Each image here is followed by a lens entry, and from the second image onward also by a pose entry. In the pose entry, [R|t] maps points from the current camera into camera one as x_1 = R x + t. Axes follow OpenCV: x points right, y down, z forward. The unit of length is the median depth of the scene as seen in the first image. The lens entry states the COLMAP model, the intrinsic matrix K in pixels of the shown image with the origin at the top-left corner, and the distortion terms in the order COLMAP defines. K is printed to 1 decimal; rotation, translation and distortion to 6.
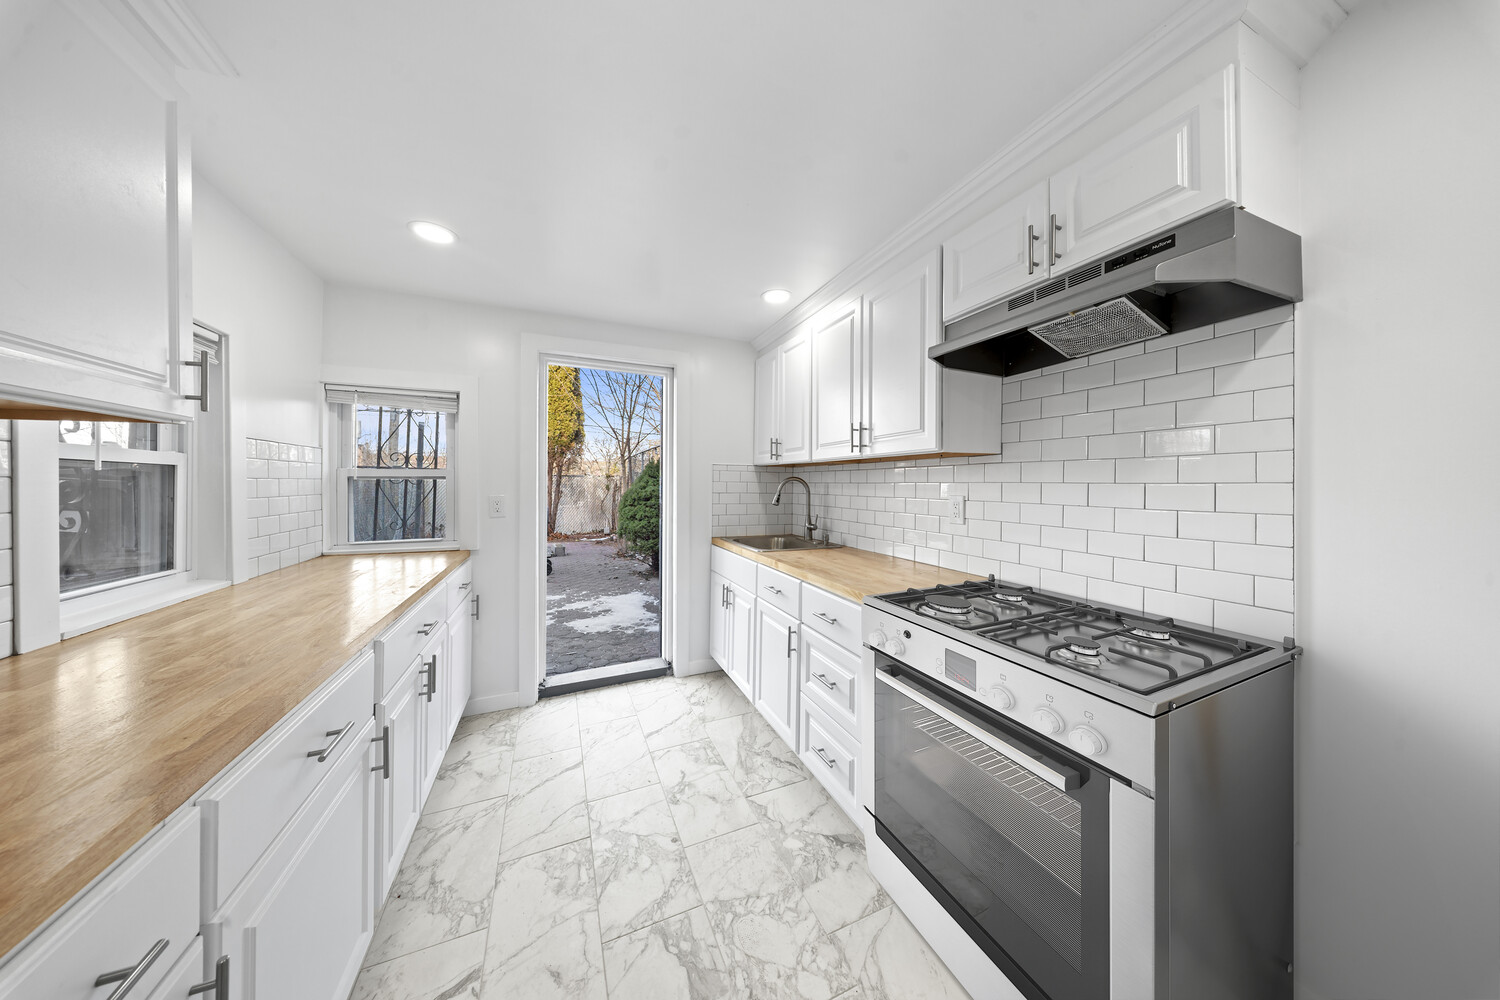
lens RADIAL K [[446.2, 0, 747.4], [0, 446.2, 478.7], [0, 0, 1]] dist [0.007184, -0.003137]
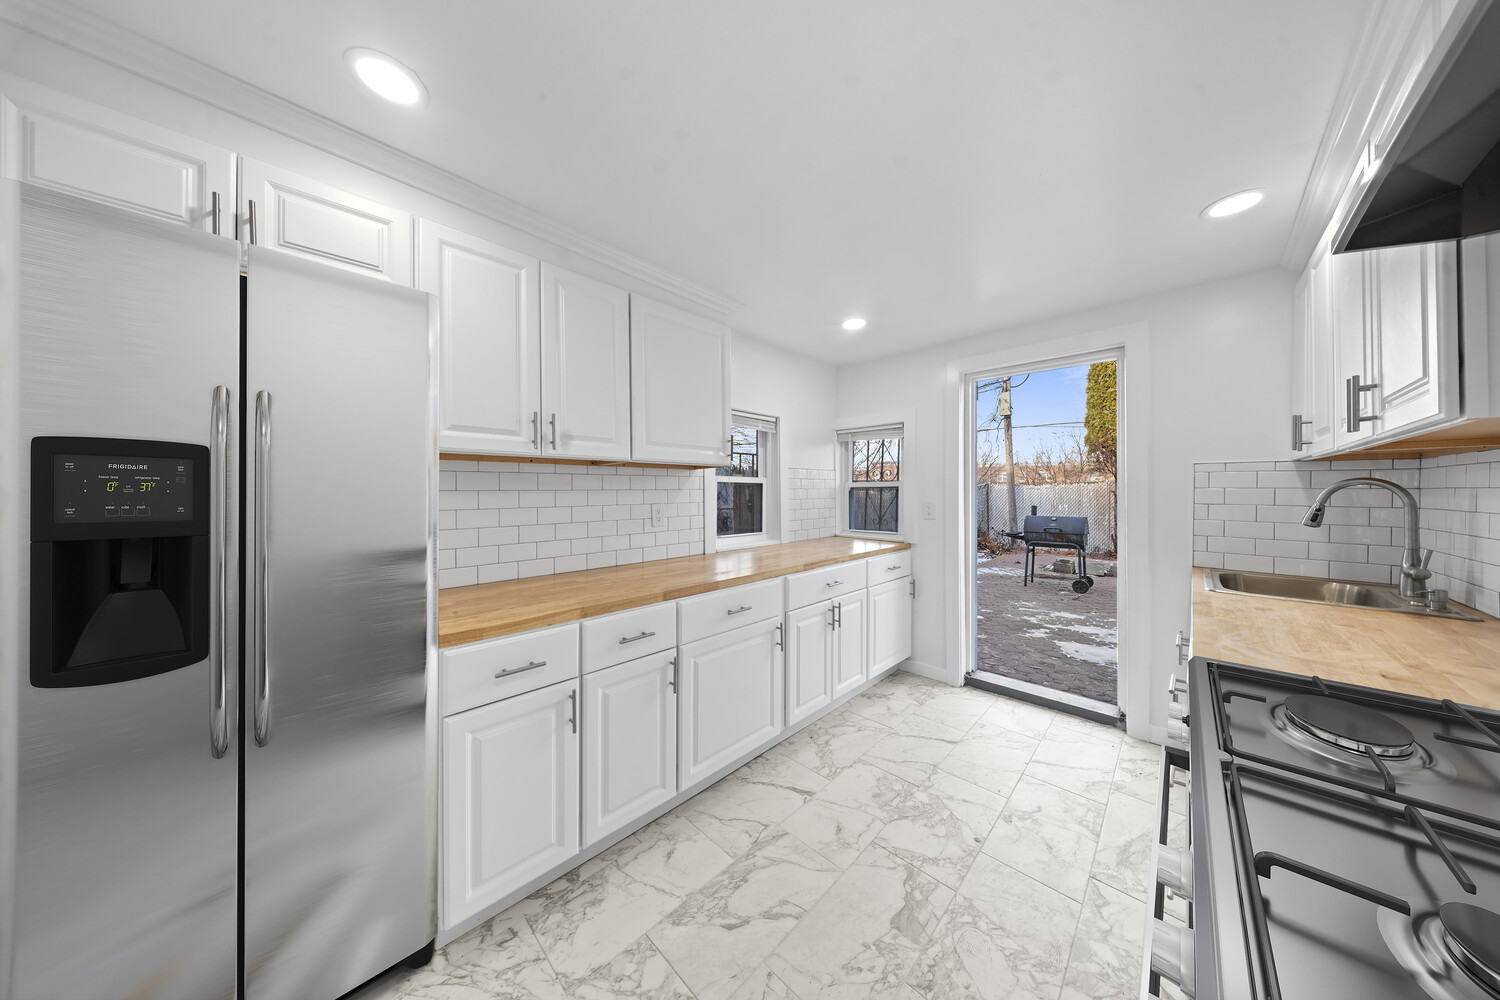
lens RADIAL K [[446.2, 0, 747.4], [0, 446.2, 478.7], [0, 0, 1]] dist [0.007184, -0.003137]
pose [[0.368129, -0.031160, -0.929252, 0.471947], [0.011144, 0.999514, -0.029102, 0.006642], [0.929708, 0.000358, 0.368298, 0.104543]]
